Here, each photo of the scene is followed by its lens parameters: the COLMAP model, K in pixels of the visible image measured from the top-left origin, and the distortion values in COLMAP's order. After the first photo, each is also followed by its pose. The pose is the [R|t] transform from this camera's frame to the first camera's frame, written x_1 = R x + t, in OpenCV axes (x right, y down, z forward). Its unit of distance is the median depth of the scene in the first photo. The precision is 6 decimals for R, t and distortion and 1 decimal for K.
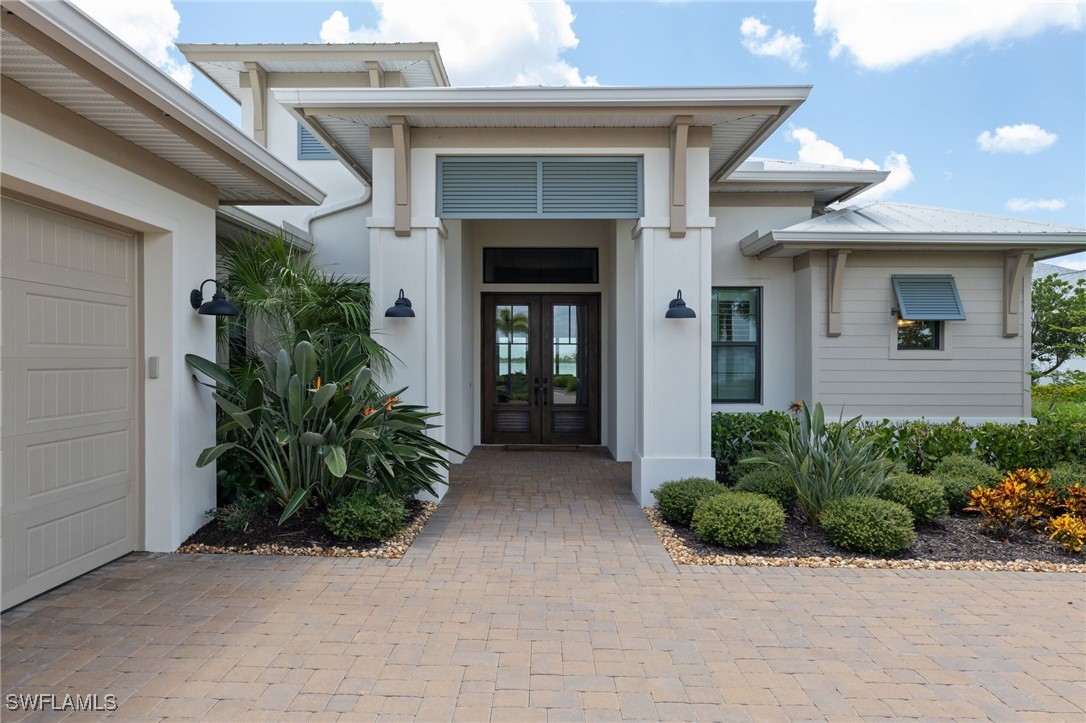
lens RADIAL K [[695.3, 0, 521.6], [0, 695.3, 359.8], [0, 0, 1]] dist [0.000718, -0.000032]
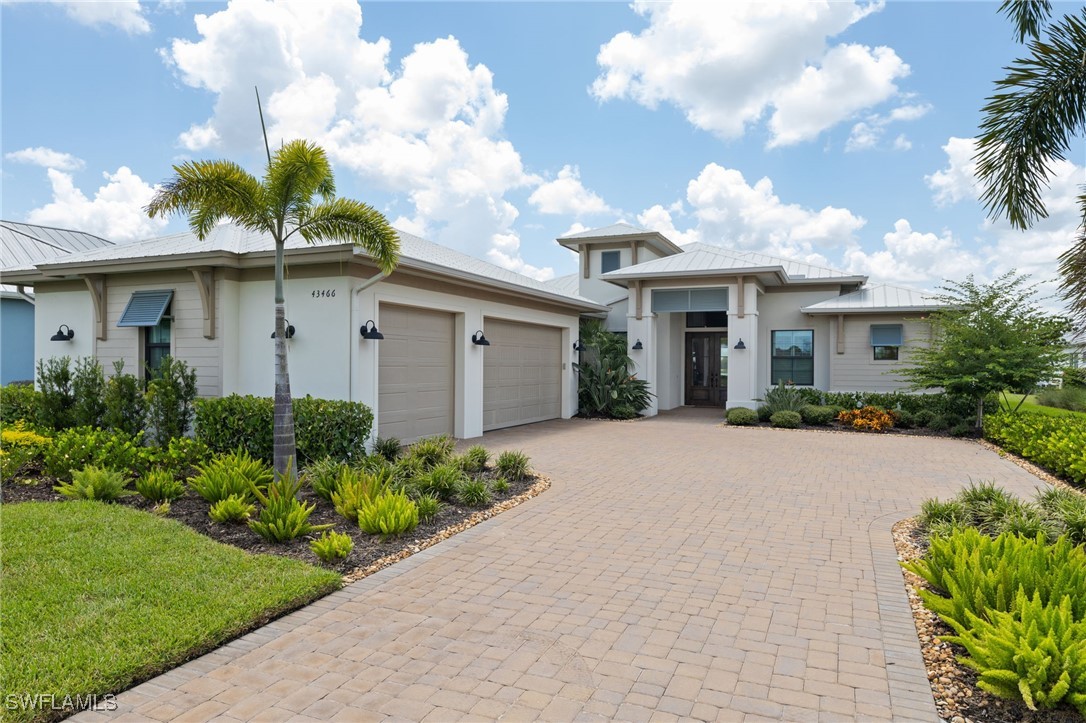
lens RADIAL K [[695.3, 0, 521.6], [0, 695.3, 359.8], [0, 0, 1]] dist [0.000718, -0.000032]
pose [[0.914491, -0.001292, -0.404604, 0.535915], [-0.002758, 0.999952, -0.009428, 0.009964], [0.404597, 0.009738, 0.914443, -1.768281]]
